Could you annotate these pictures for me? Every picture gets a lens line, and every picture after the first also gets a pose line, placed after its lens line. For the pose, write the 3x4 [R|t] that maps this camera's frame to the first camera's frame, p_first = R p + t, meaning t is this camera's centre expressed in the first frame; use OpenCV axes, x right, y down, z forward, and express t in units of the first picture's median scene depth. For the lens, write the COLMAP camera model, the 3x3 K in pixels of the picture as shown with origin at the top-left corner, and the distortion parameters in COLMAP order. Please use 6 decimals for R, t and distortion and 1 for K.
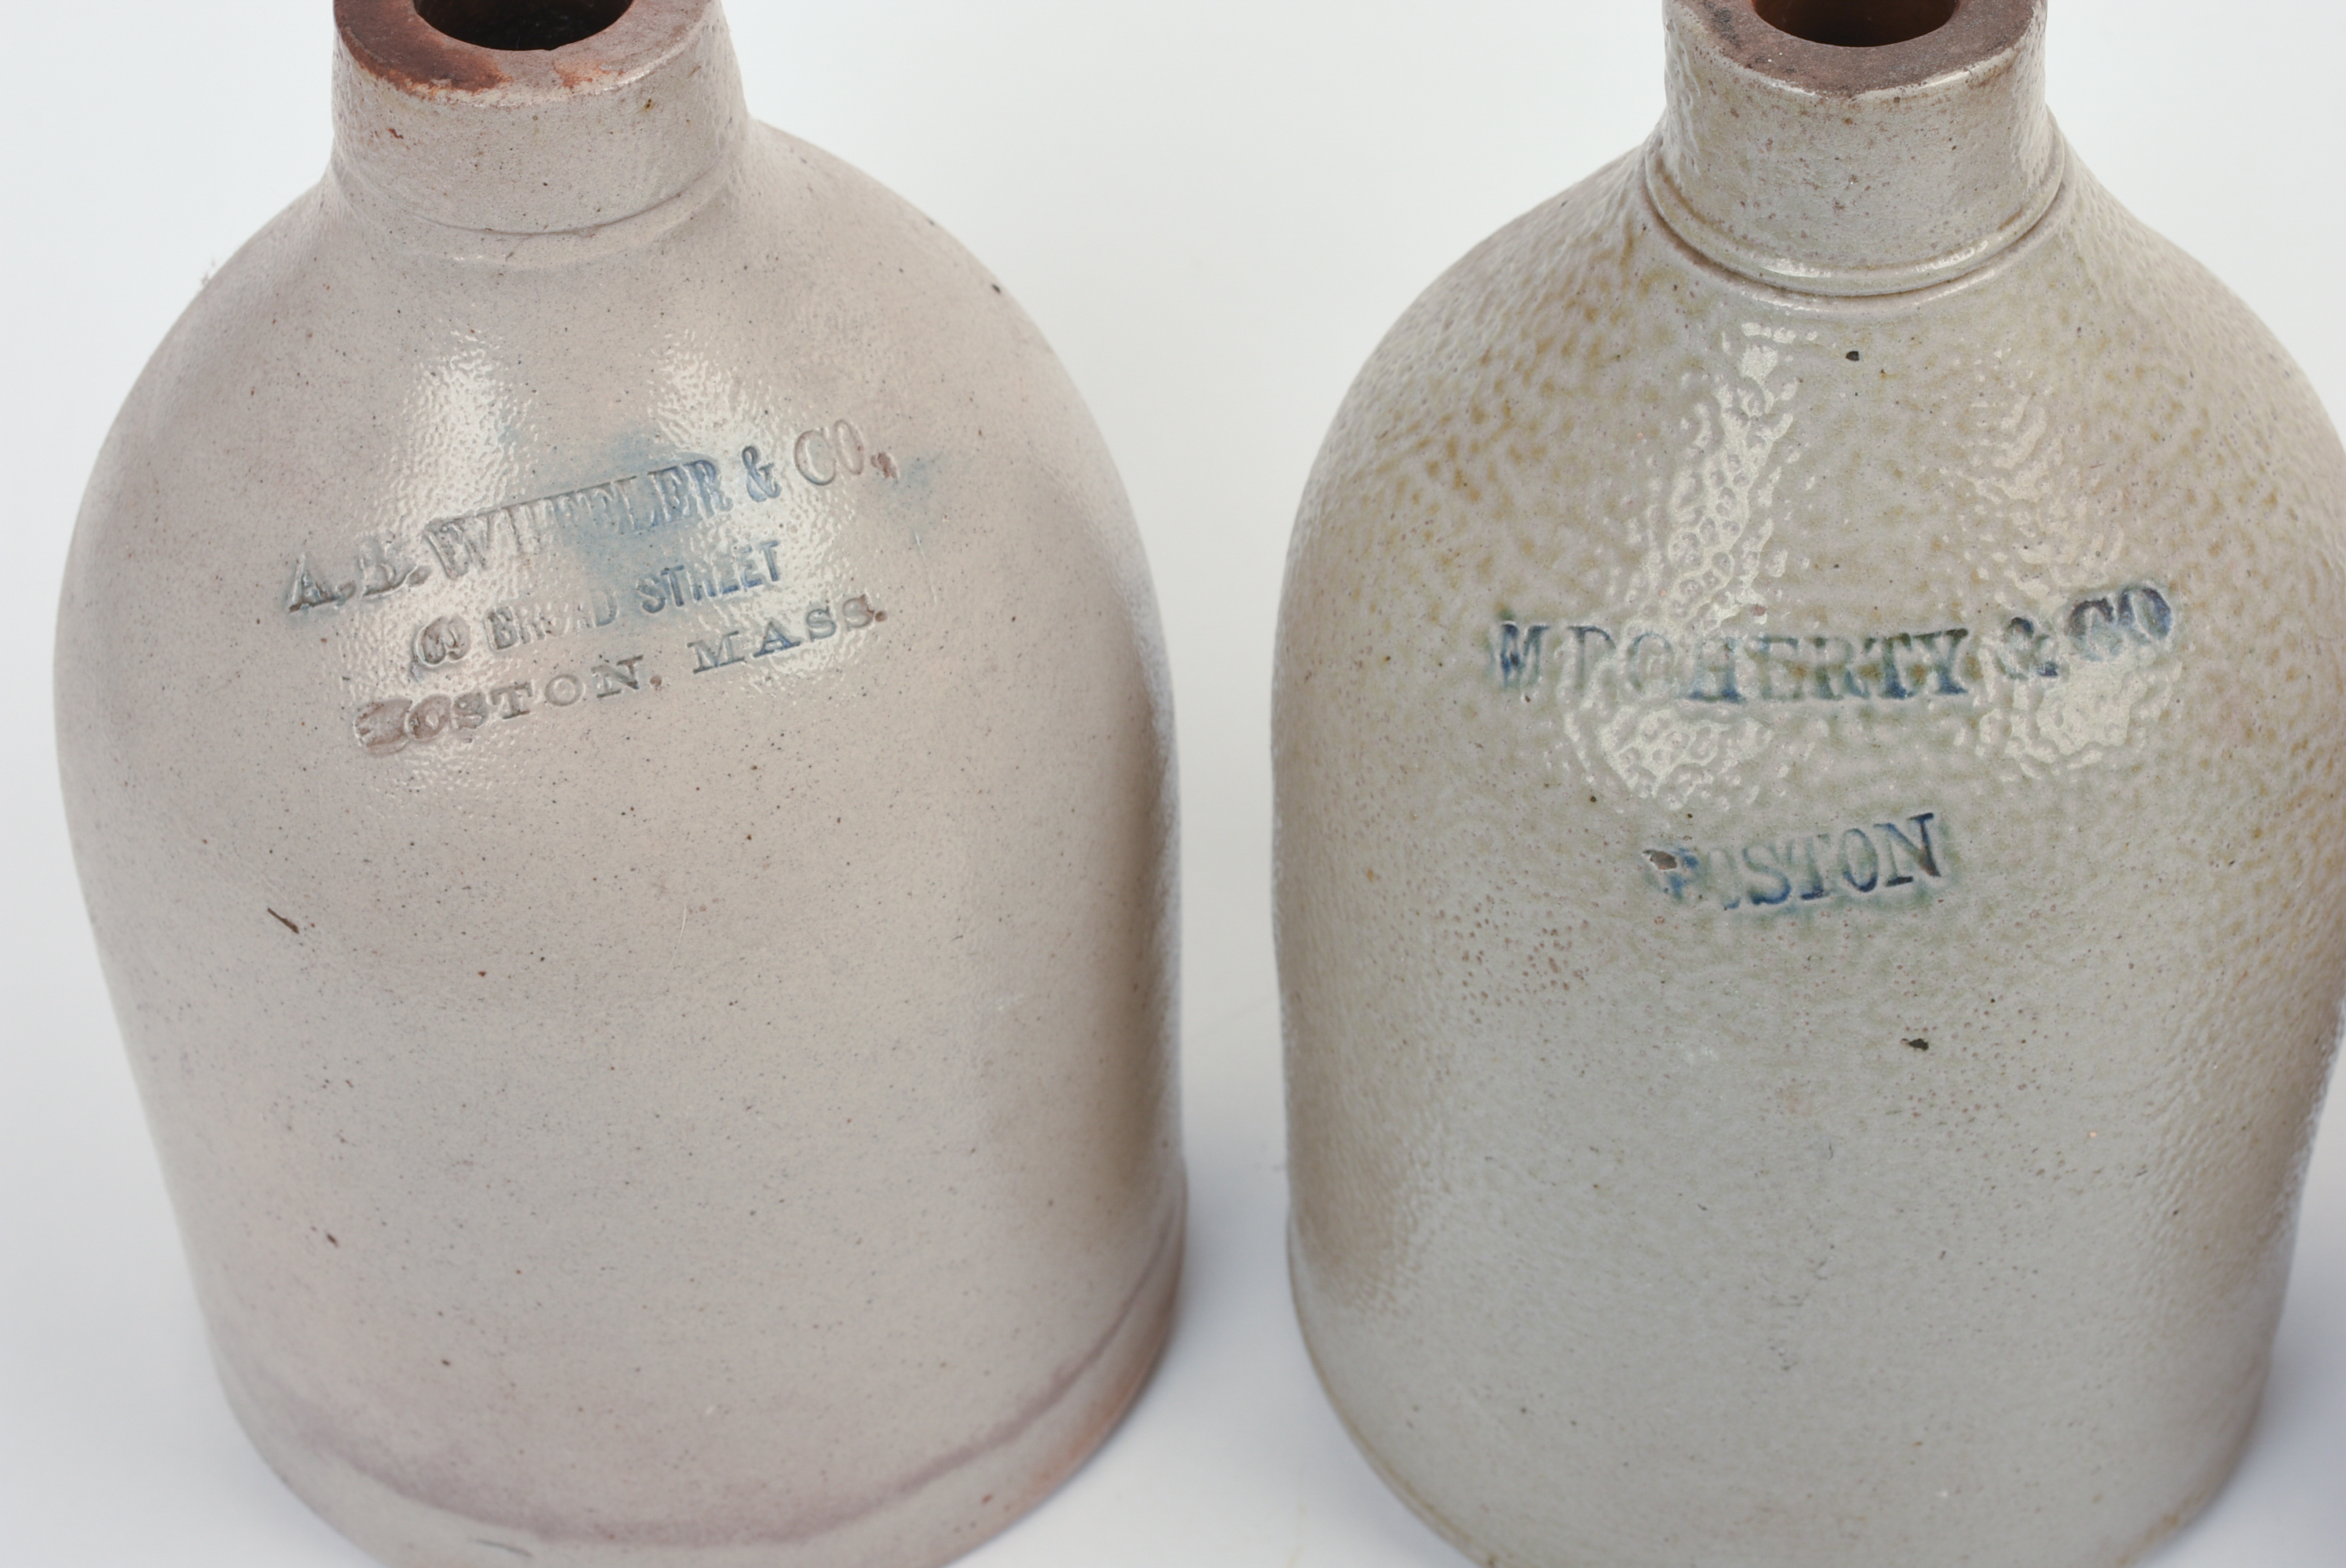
lens RADIAL K [[5120.2, 0, 1173.0], [0, 5120.2, 784.0], [0, 0, 1]] dist [-0.025405, -0.256254]
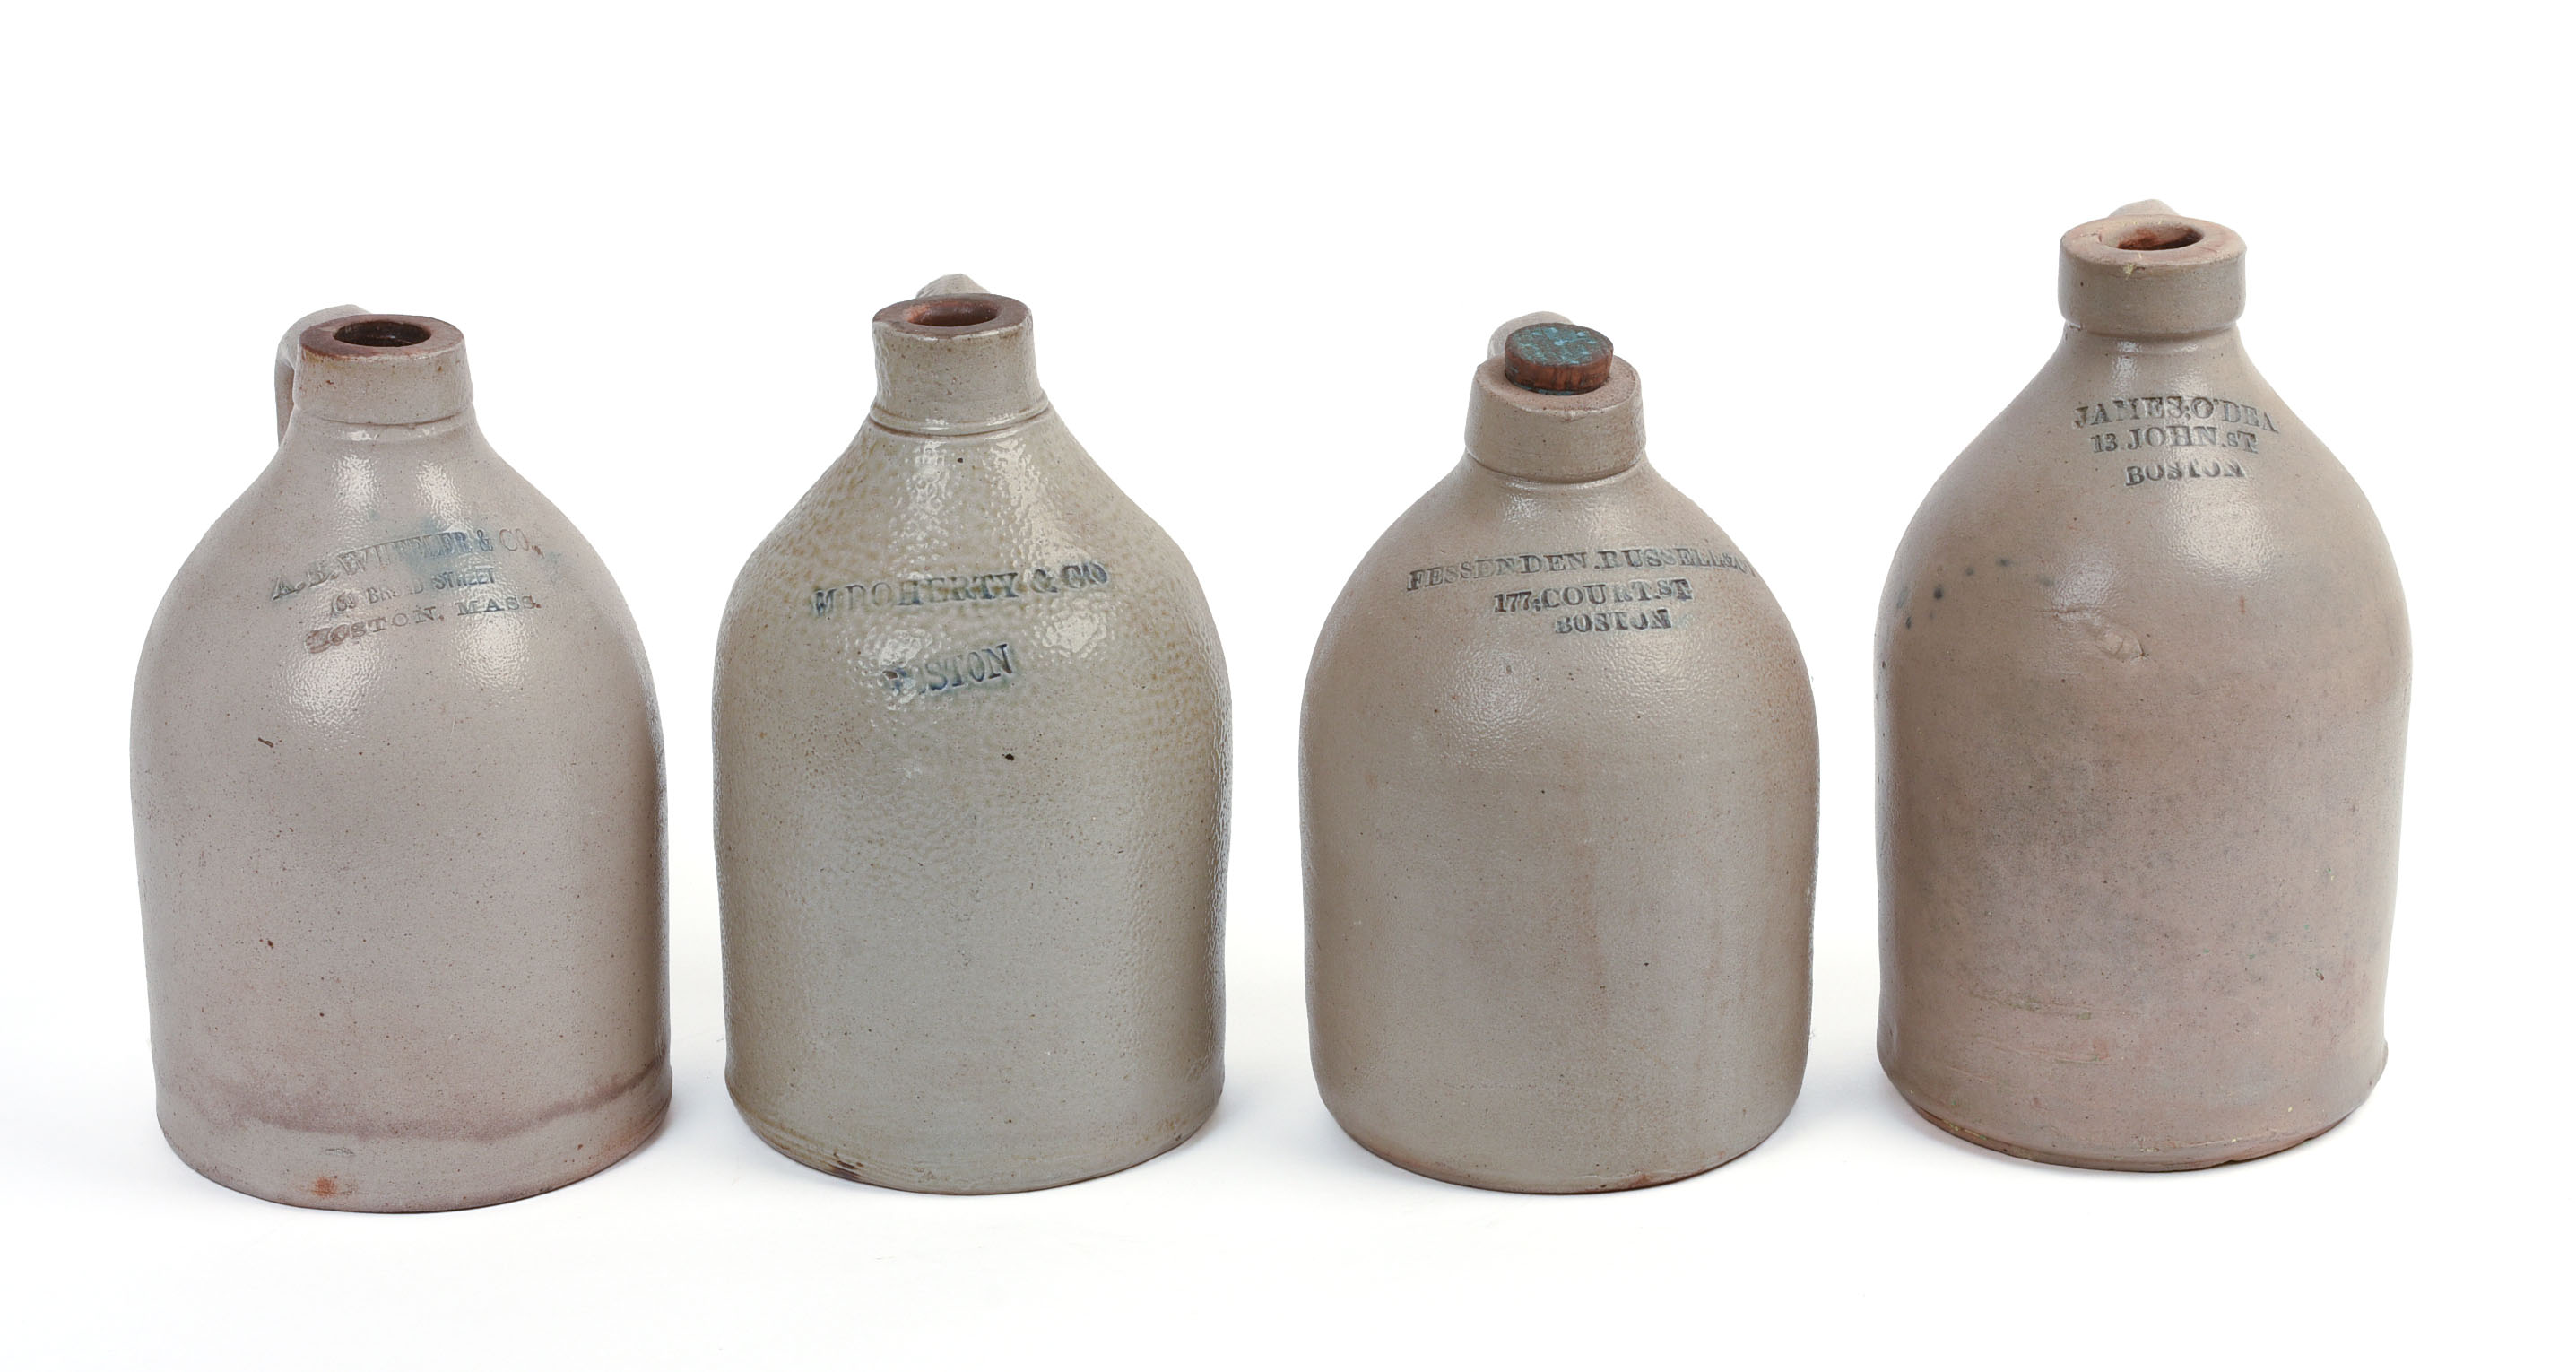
lens RADIAL K [[5486.8, 0, 1288.0], [0, 5486.8, 686.0], [0, 0, 1]] dist [-0.018631, -0.162004]
pose [[0.988304, -0.018287, 0.151393, -0.099114], [0.079928, 0.907607, -0.412142, 1.036264], [-0.129869, 0.419423, 0.898454, -1.209614]]
